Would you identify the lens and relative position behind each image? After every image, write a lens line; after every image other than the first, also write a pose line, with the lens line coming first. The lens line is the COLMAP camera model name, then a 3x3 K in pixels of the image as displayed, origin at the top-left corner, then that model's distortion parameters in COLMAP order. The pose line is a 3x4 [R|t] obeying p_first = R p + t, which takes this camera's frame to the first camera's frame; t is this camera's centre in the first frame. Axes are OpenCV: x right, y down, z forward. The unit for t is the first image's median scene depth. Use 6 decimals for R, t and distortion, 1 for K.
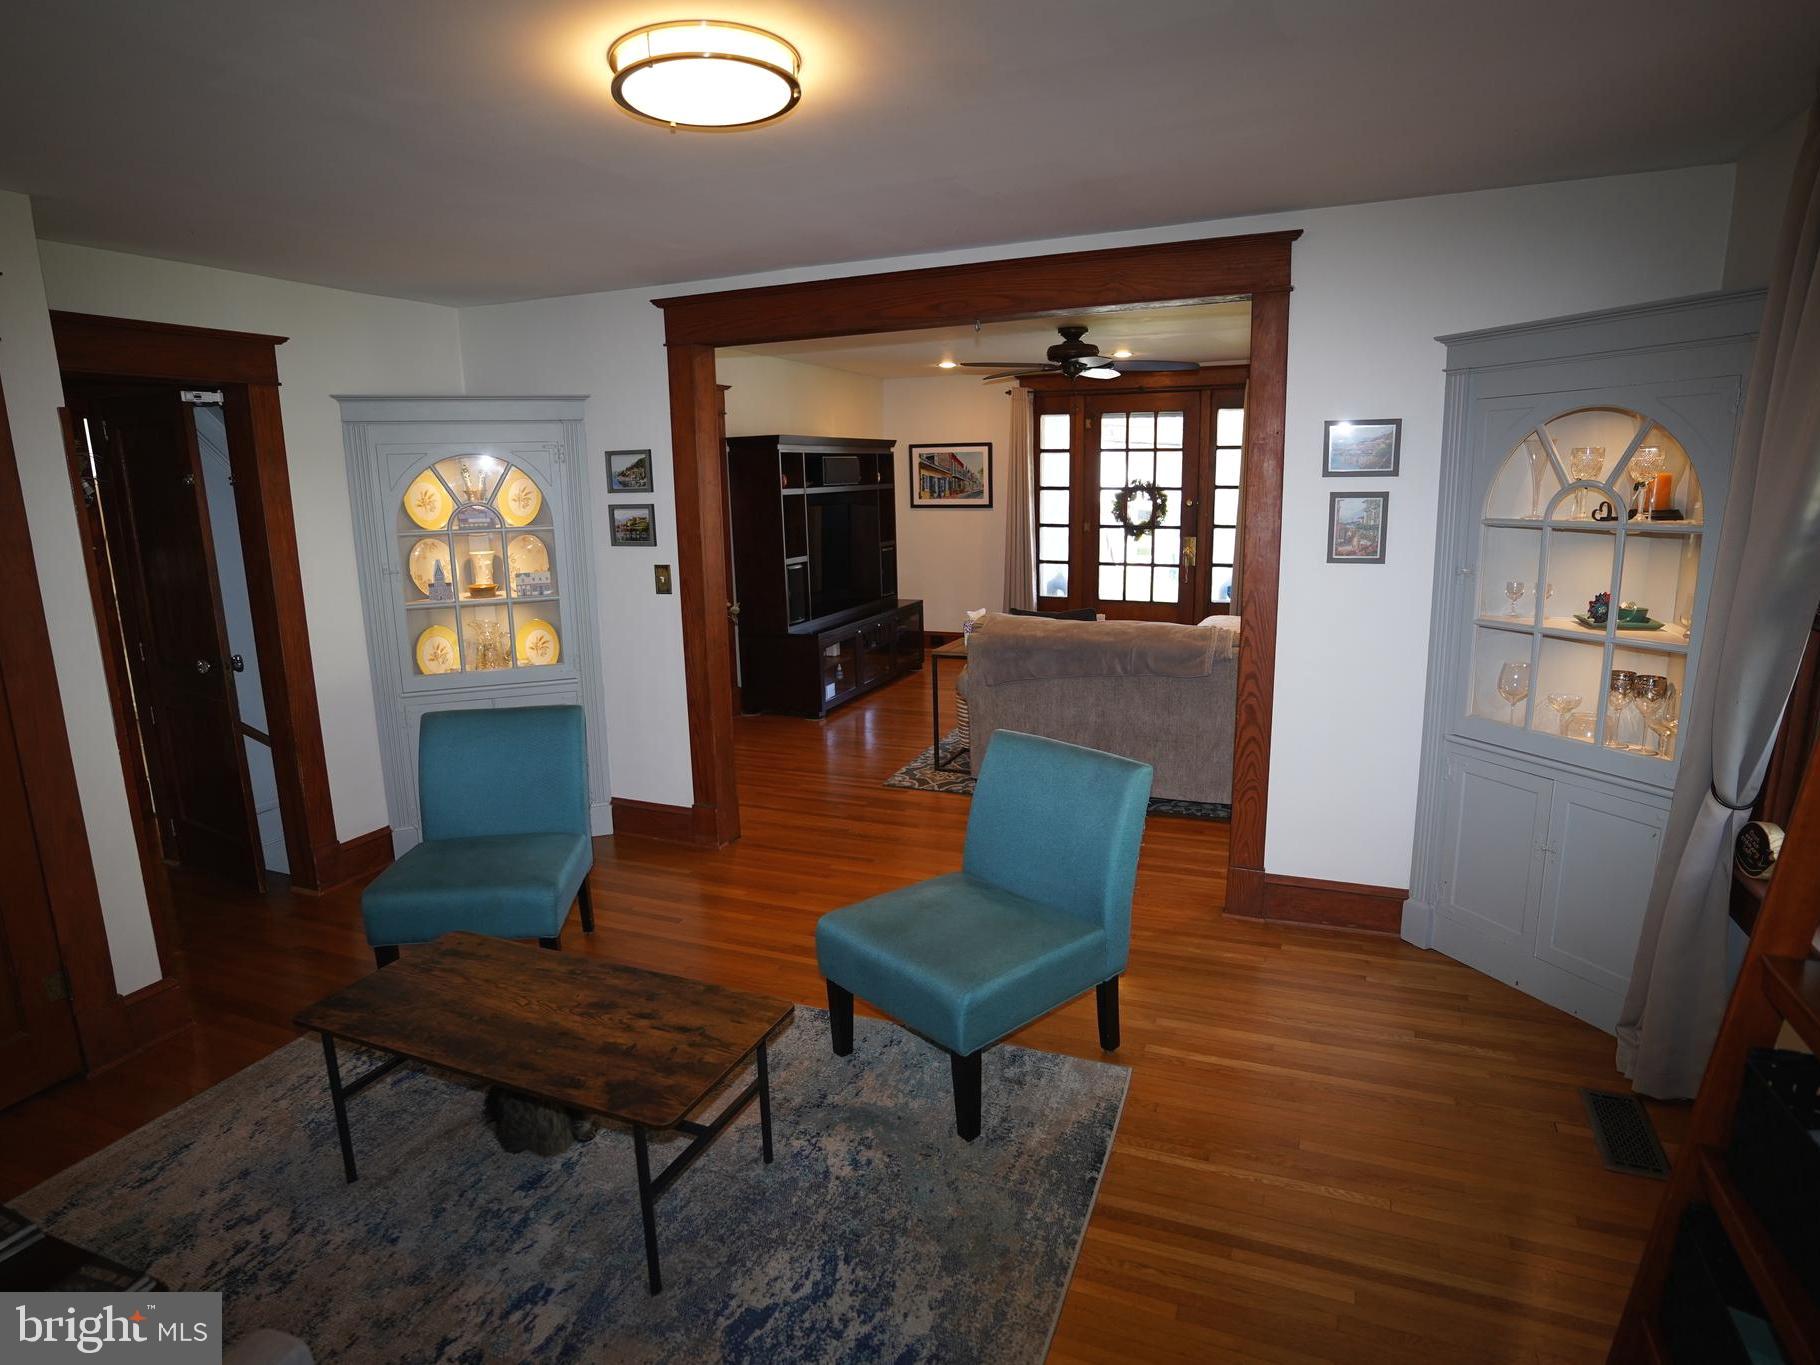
lens RADIAL K [[1028.5, 0, 910.0], [0, 1028.5, 682.5], [0, 0, 1]] dist [-0.077488, -0.000104]
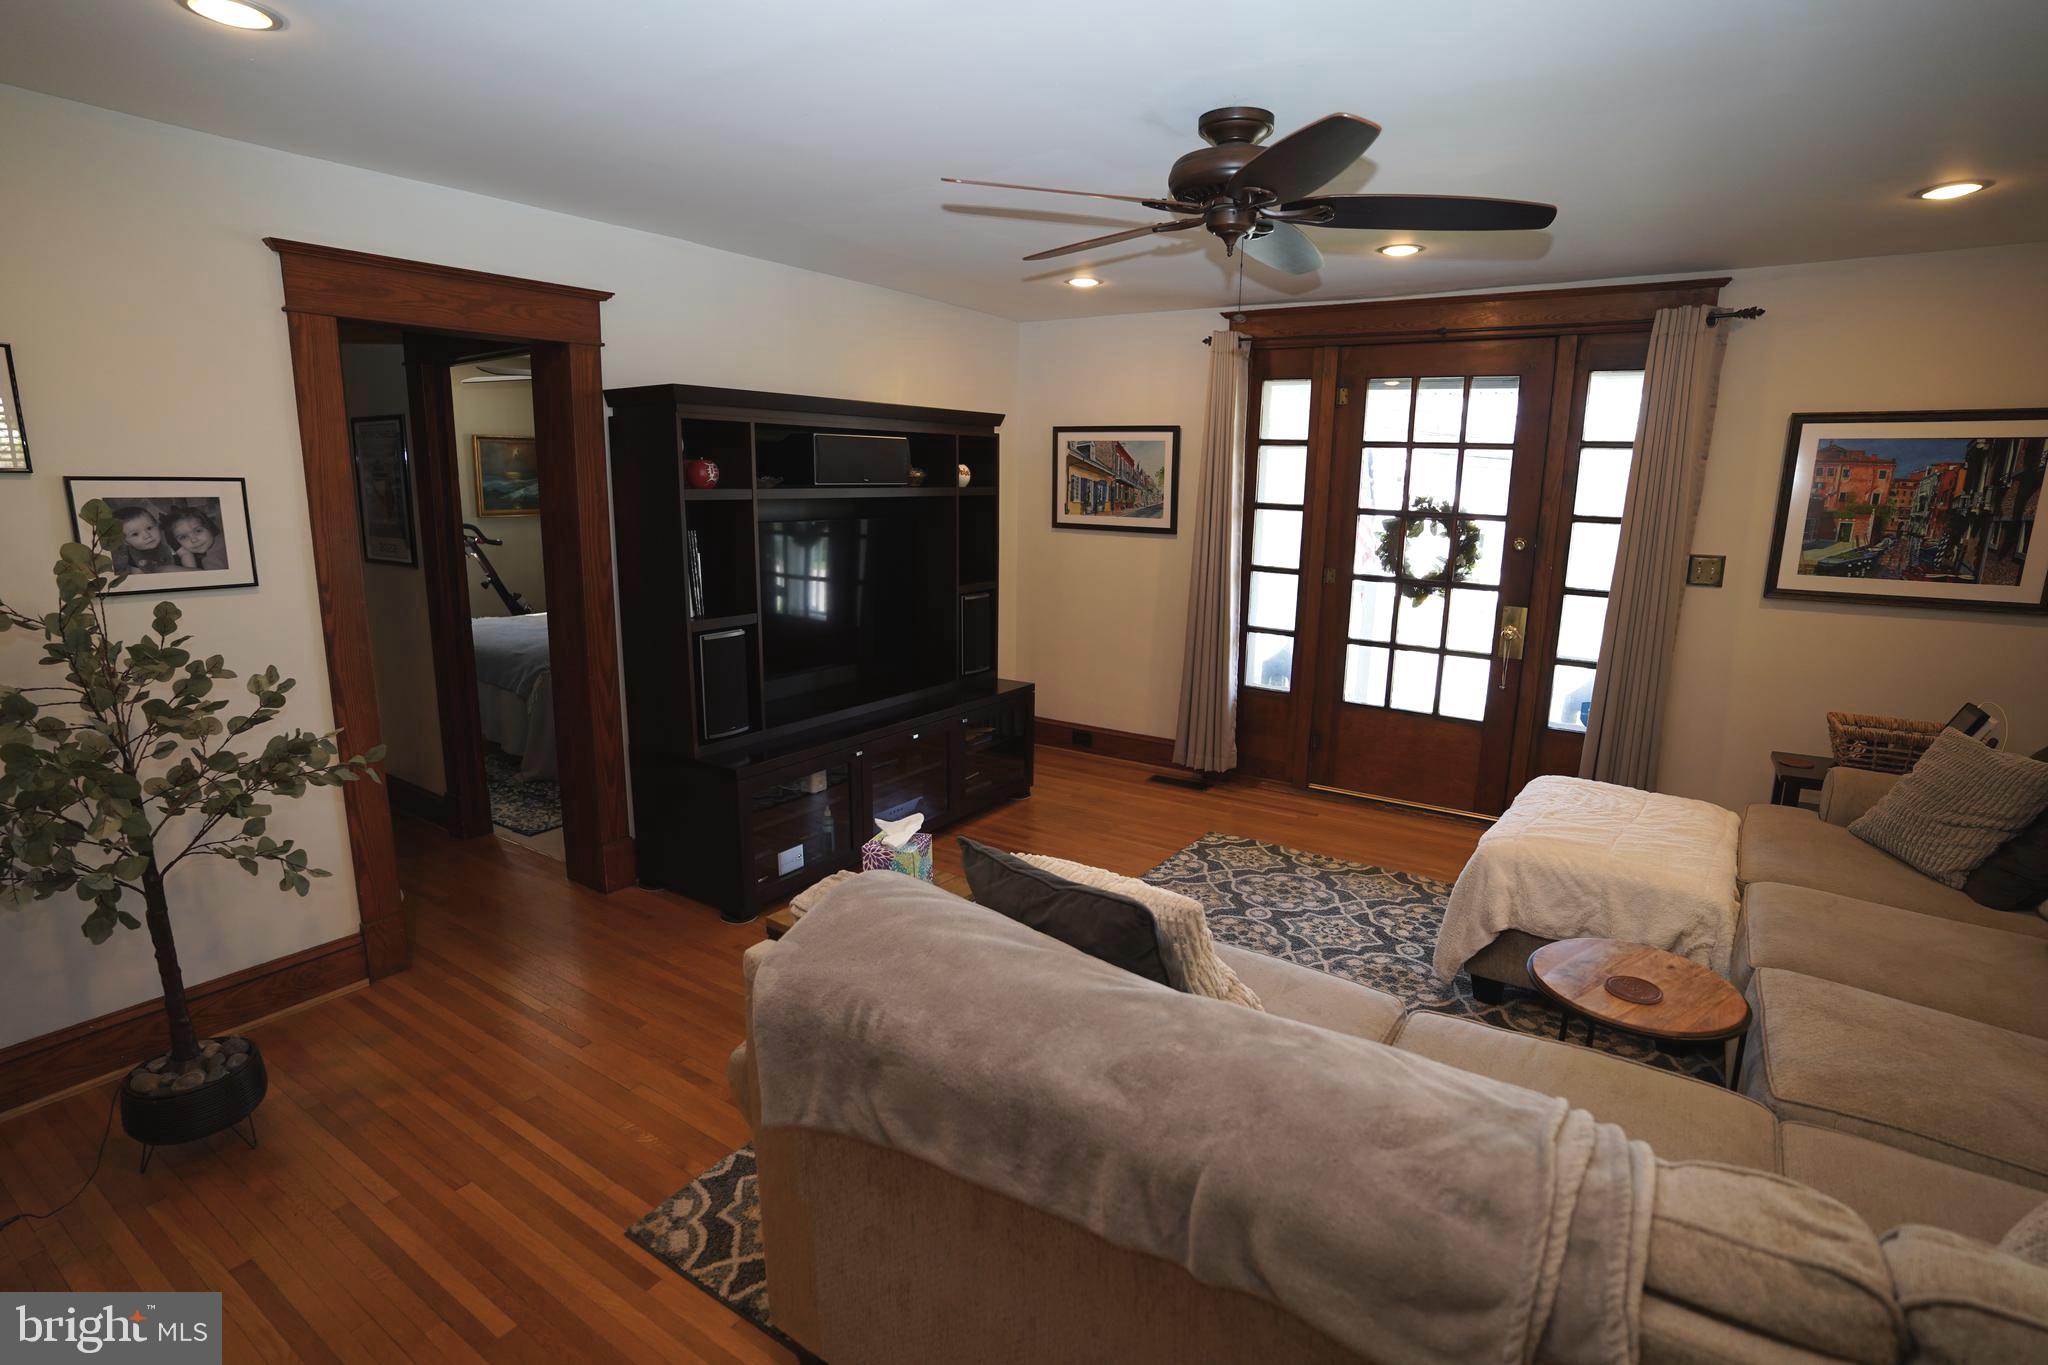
lens RADIAL K [[1023.7, 0, 1024.0], [0, 1023.7, 682.5], [0, 0, 1]] dist [-0.072635, 0.038767]
pose [[0.979221, 0.075943, -0.188040, 0.117915], [-0.076386, 0.997066, 0.004900, -0.083056], [0.187860, 0.009566, 0.982149, 0.411435]]
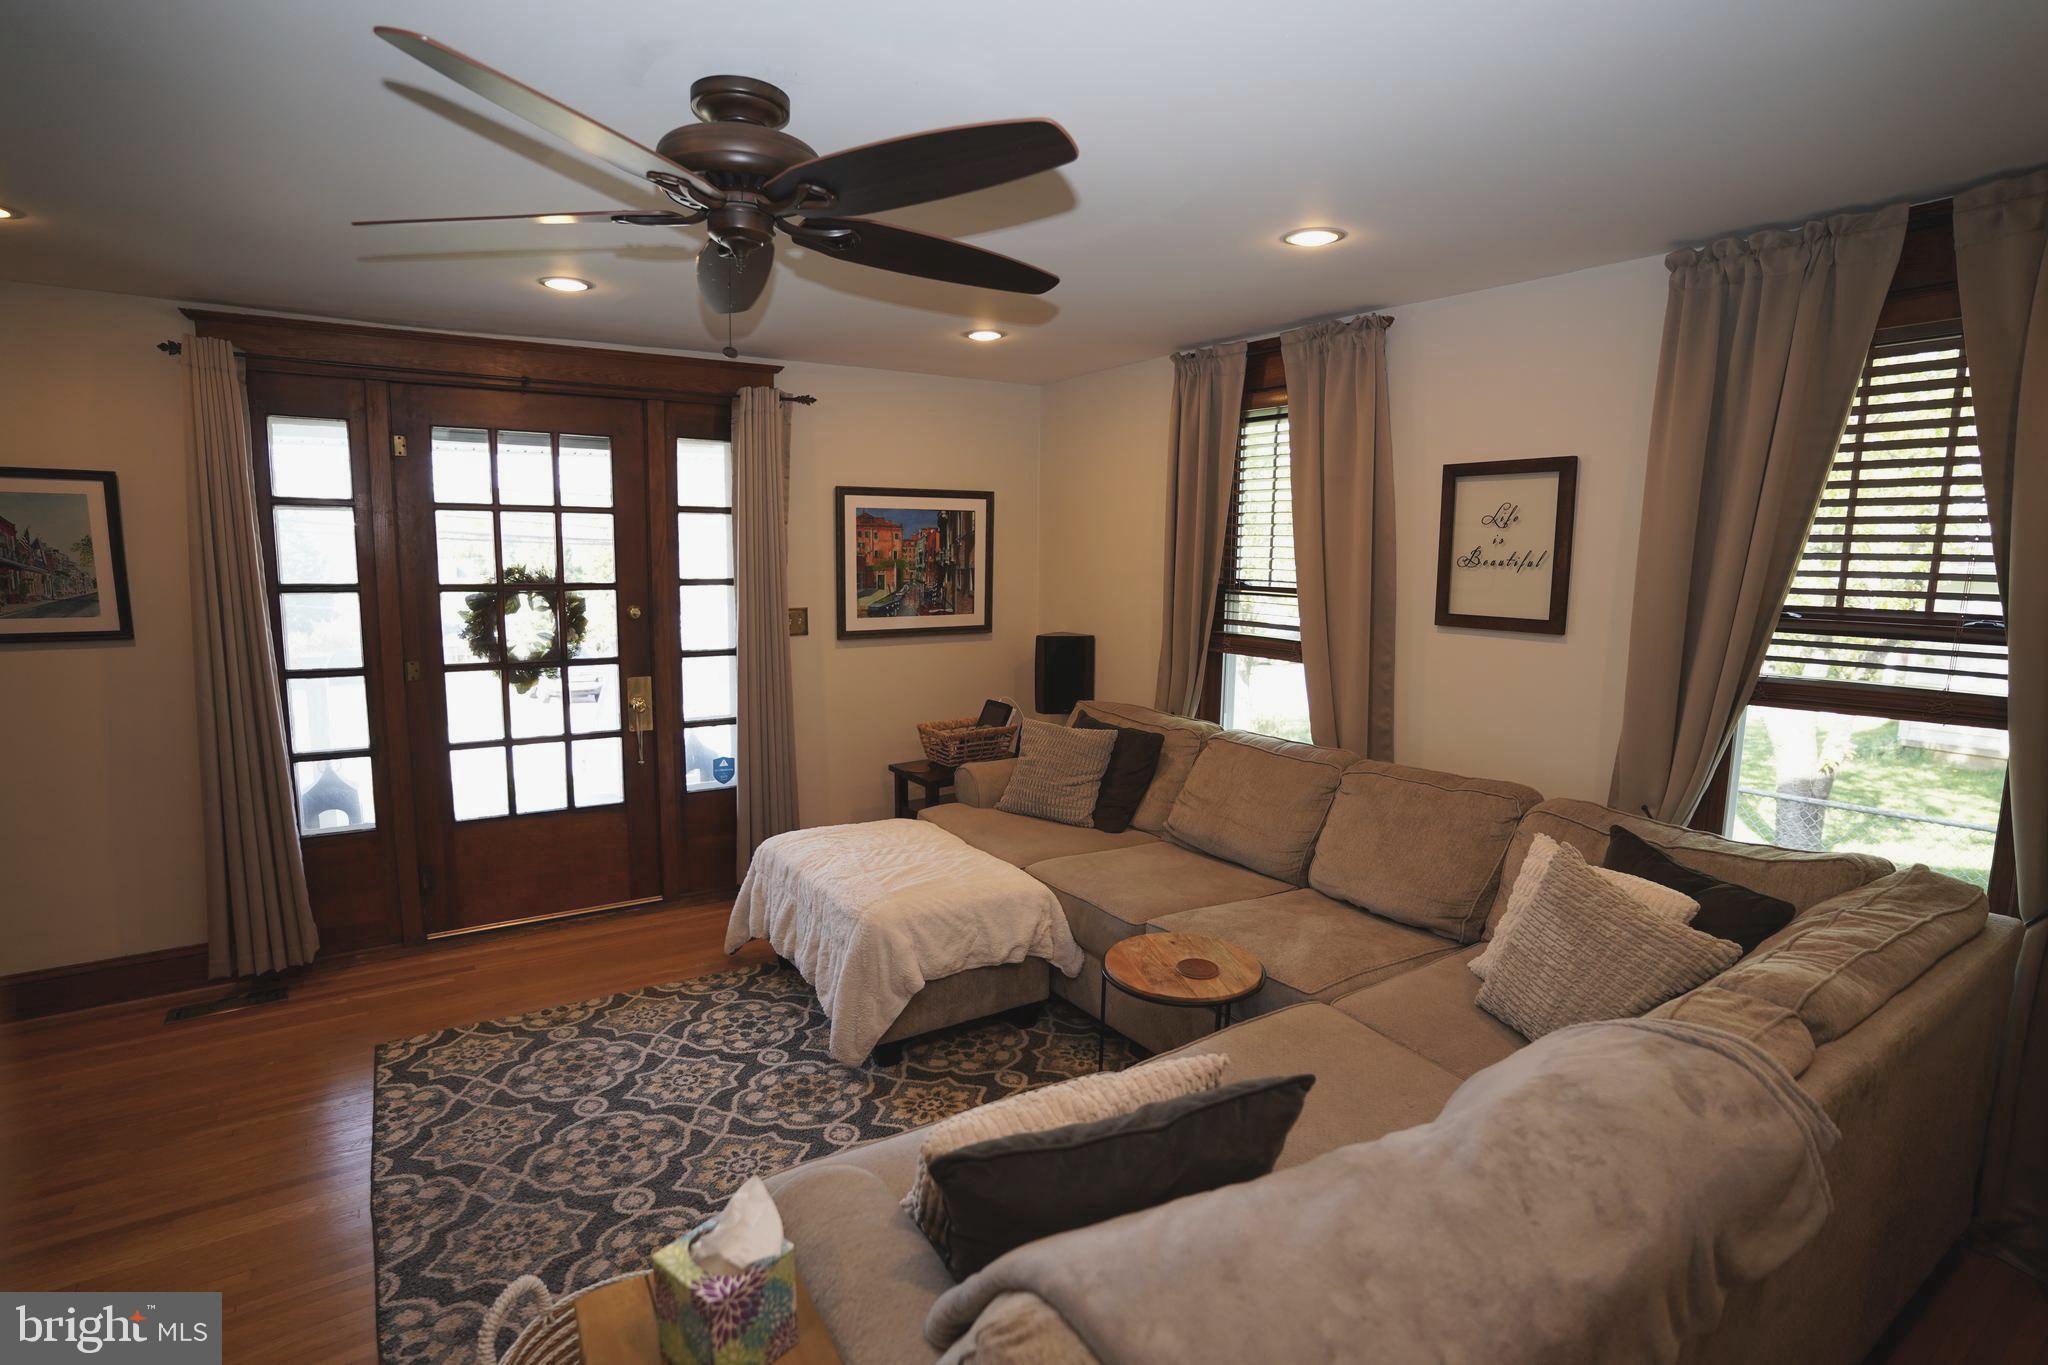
lens RADIAL K [[1011.1, 0, 1021.1], [0, 1011.1, 685.5], [0, 0, 1]] dist [-0.082244, 0.042457]
pose [[0.558663, -0.086550, 0.824866, -0.039673], [0.145593, 0.989331, 0.005200, -0.110384], [-0.816516, 0.117190, 0.565304, 0.540140]]
